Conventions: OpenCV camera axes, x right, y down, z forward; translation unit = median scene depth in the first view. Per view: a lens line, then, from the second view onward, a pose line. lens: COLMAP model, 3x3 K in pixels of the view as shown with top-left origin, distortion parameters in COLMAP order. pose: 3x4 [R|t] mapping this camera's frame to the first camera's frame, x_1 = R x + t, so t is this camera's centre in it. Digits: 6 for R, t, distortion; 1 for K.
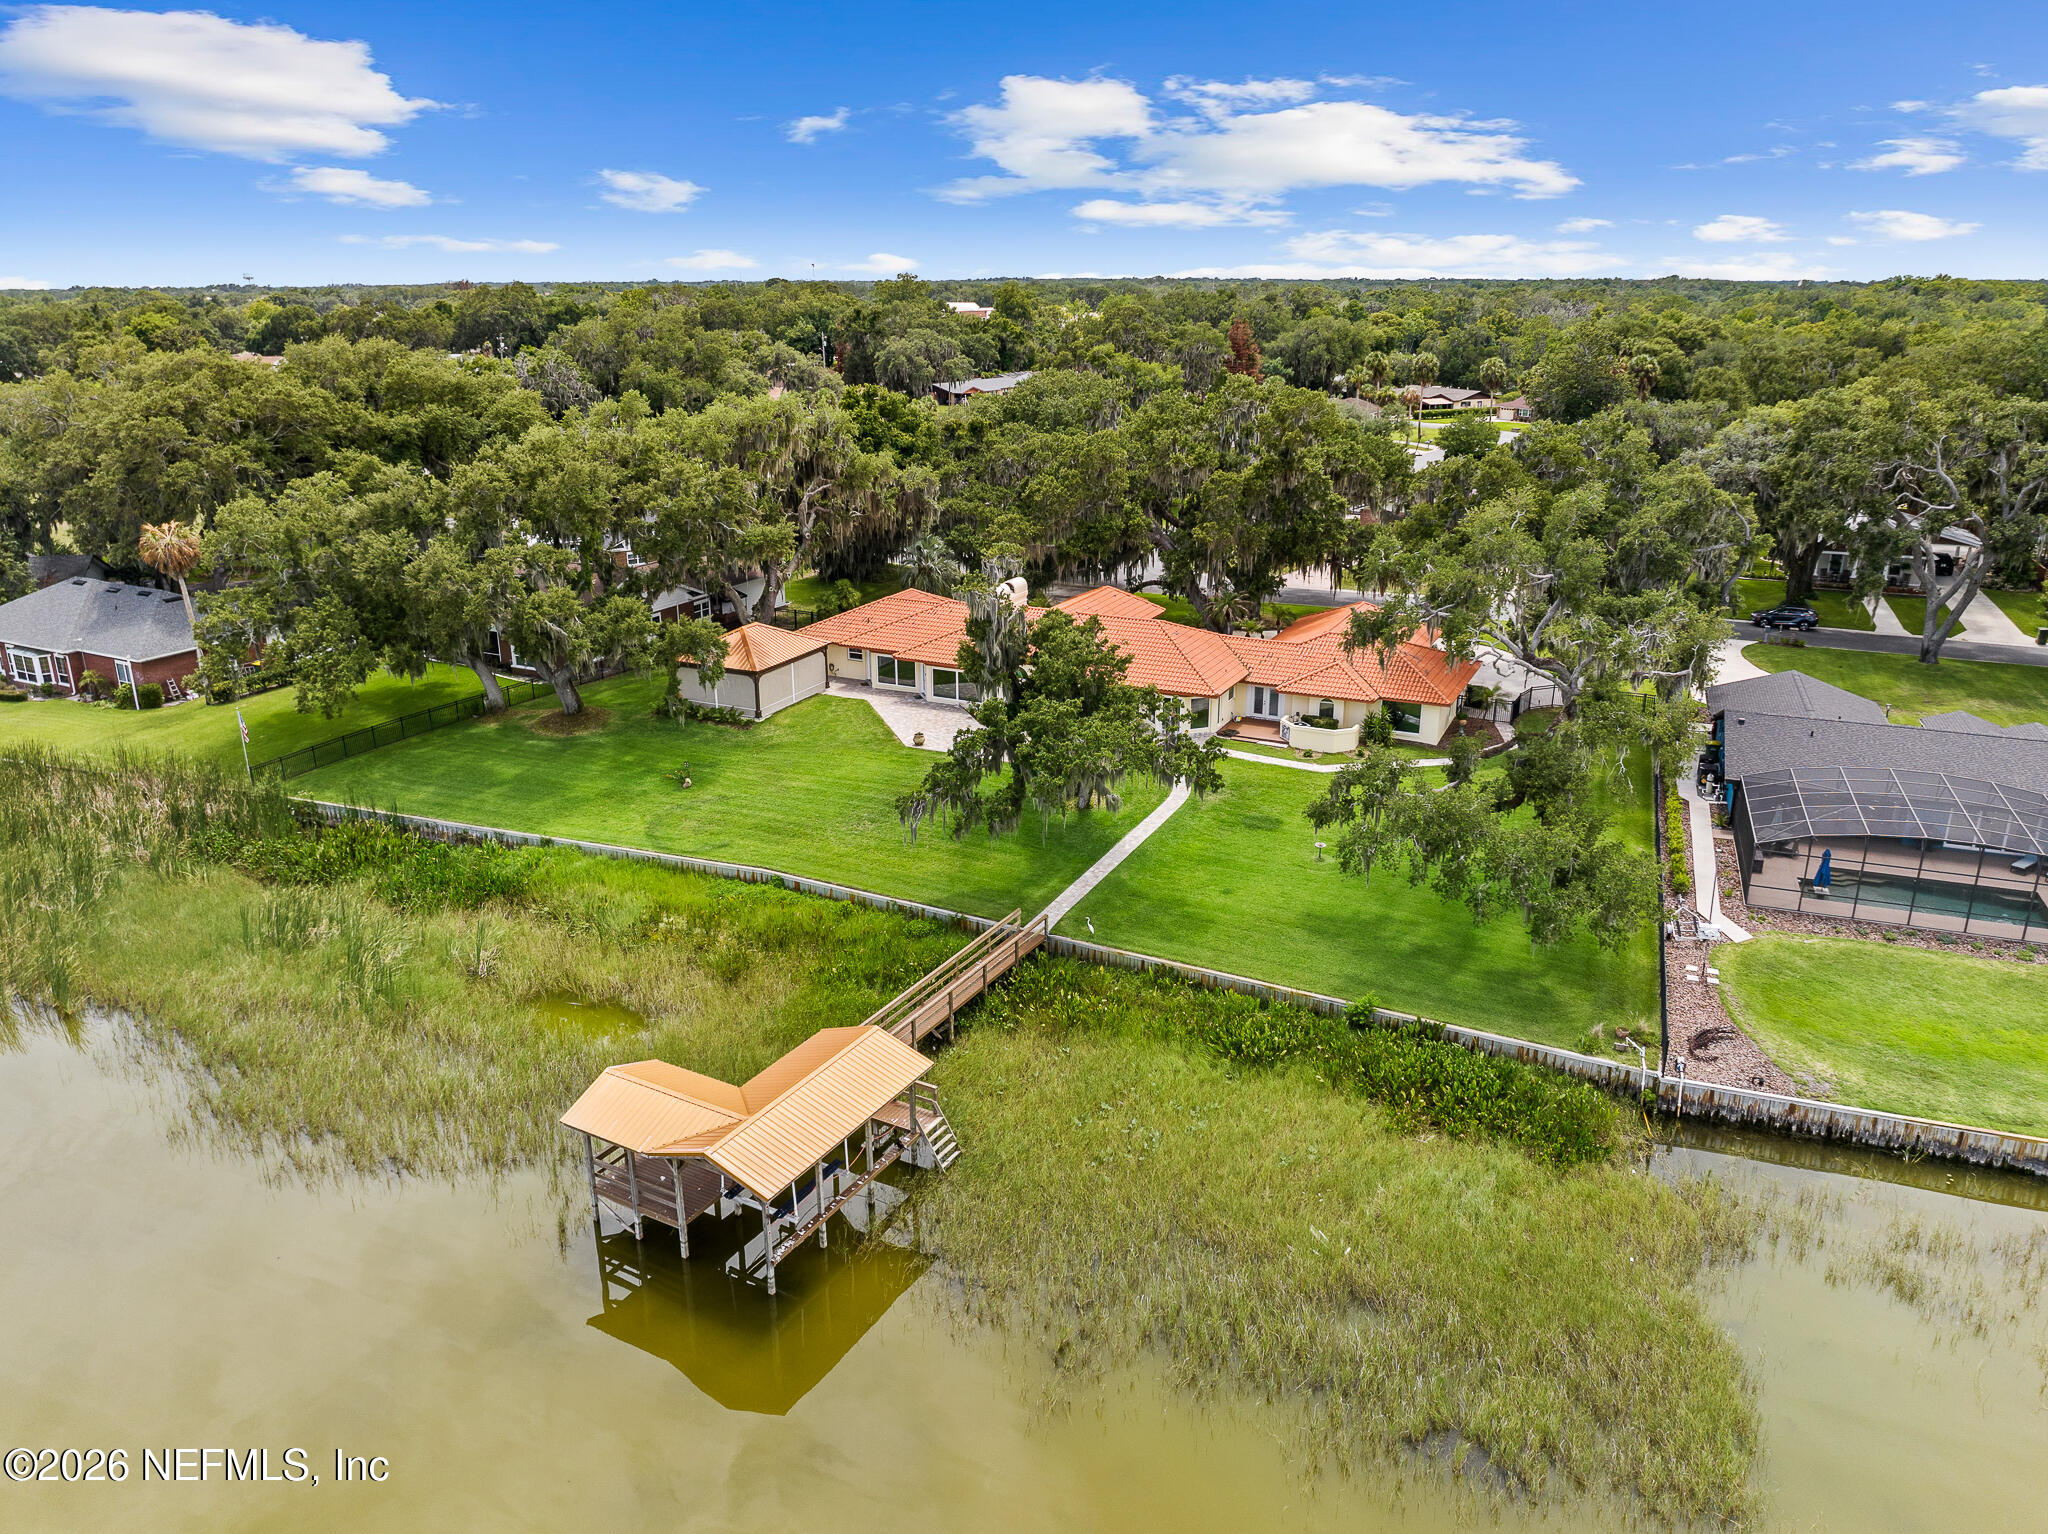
lens RADIAL K [[1457.9, 0, 1019.9], [0, 1457.9, 758.3], [0, 0, 1]] dist [-0.049934, 0.019884]
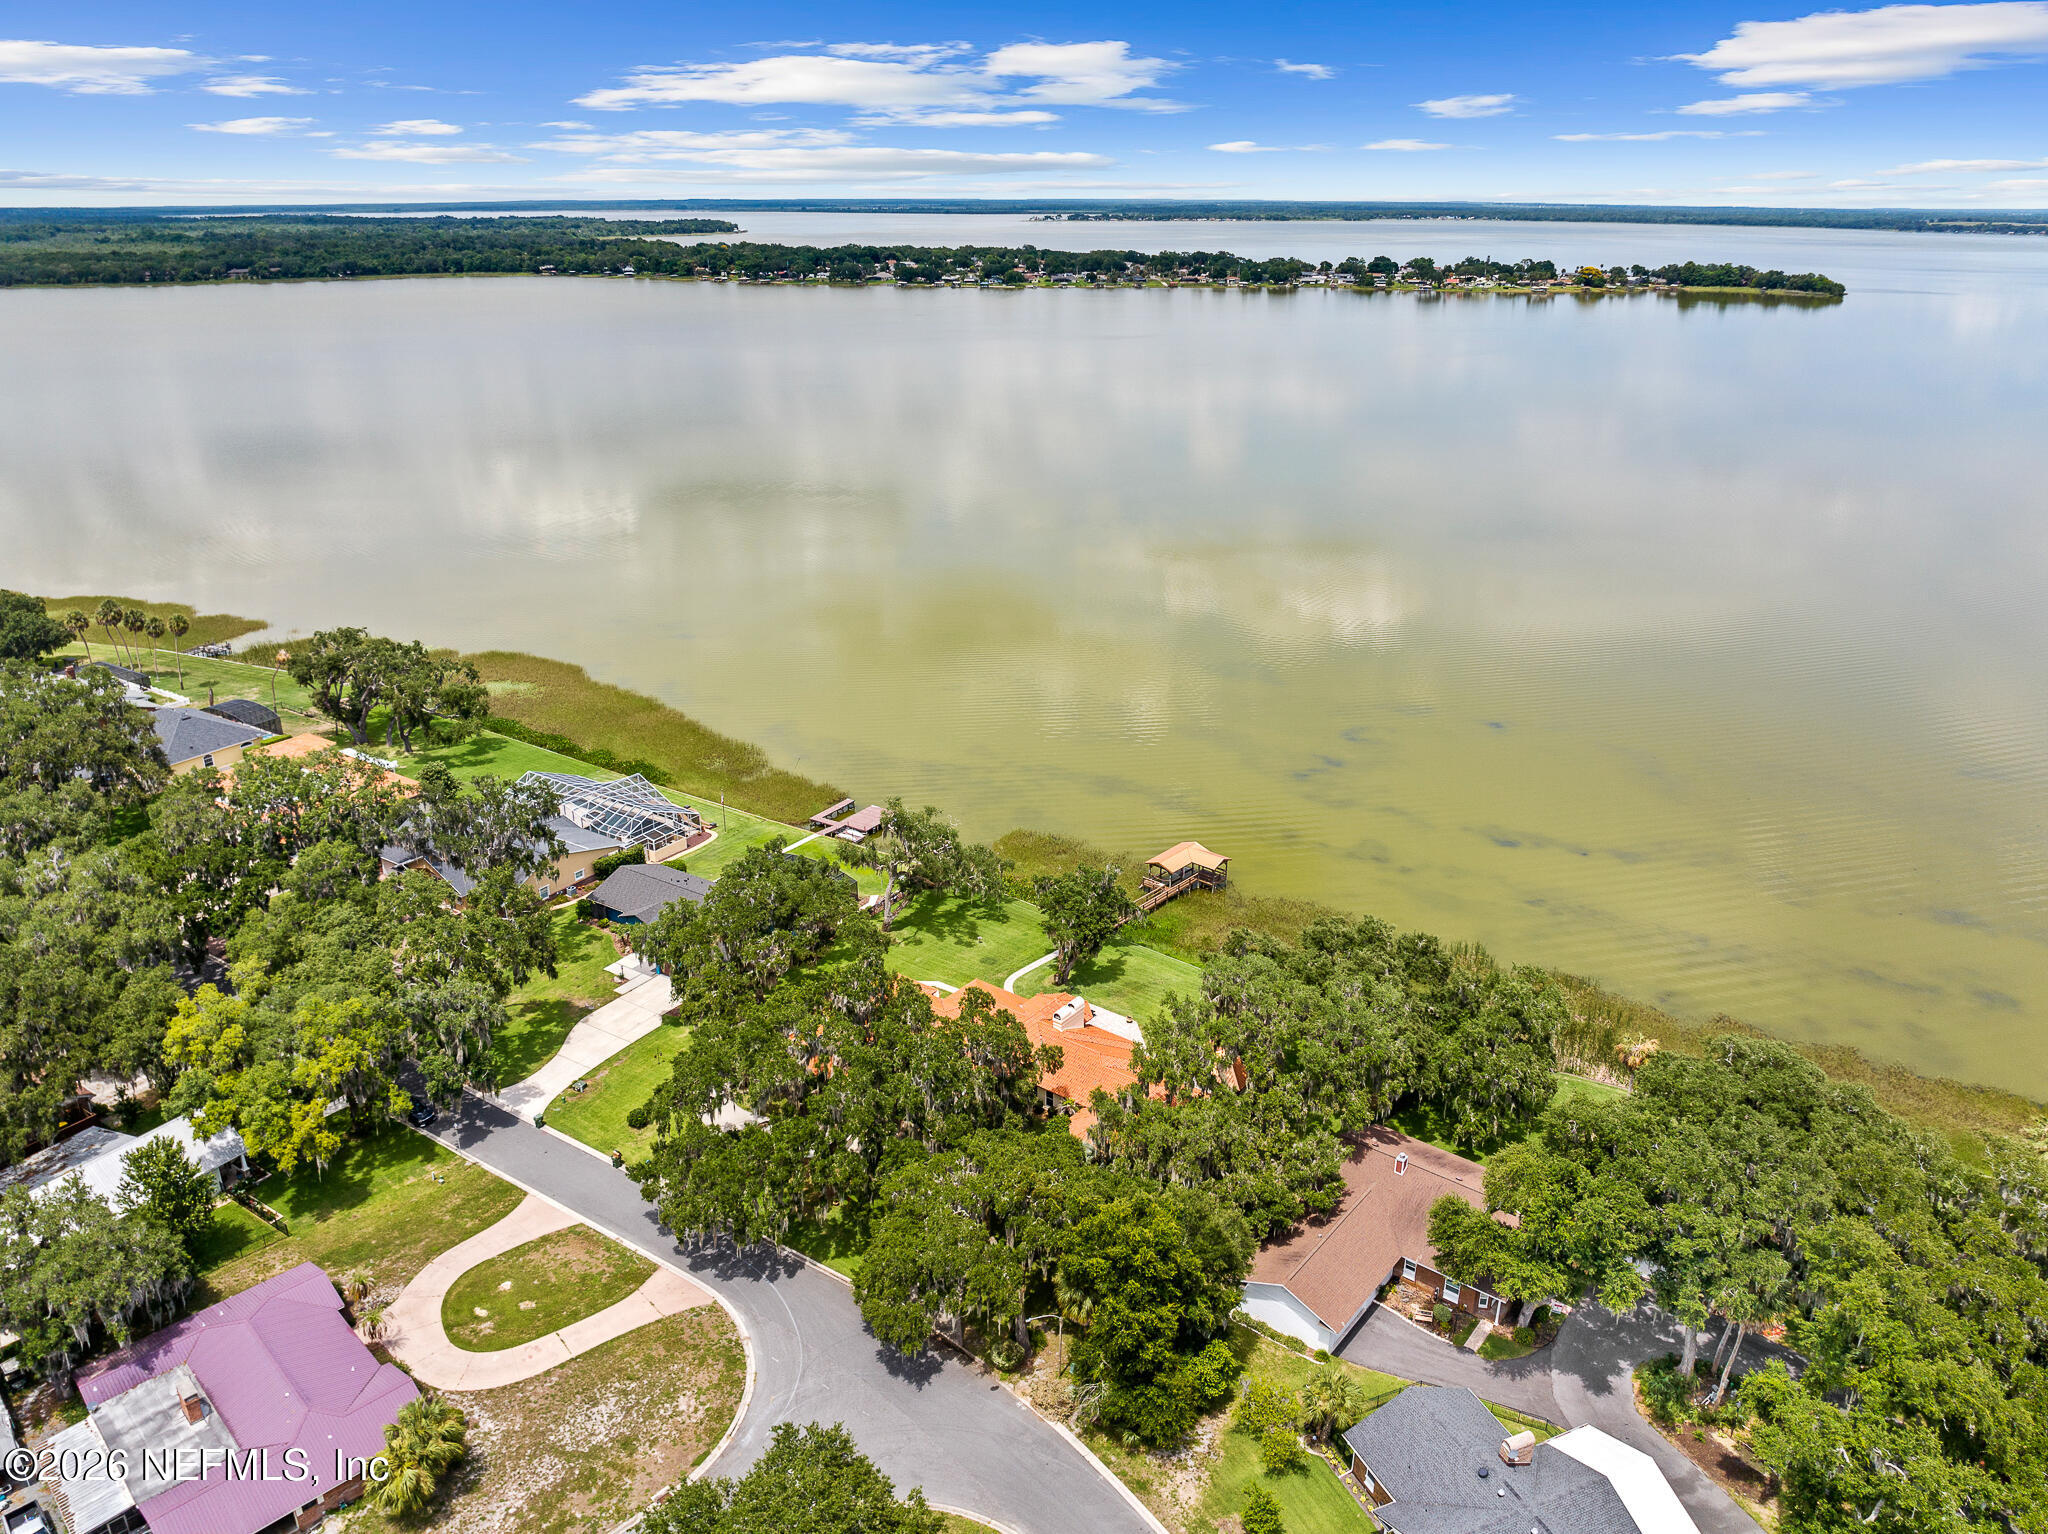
lens RADIAL K [[1457.9, 0, 1019.9], [0, 1457.9, 755.5], [0, 0, 1]] dist [-0.049934, 0.019884]
pose [[-0.979508, -0.068095, 0.189546, -0.316238], [0.067665, 0.775151, 0.628142, -1.758585], [-0.189700, 0.628096, -0.754659, 2.682596]]
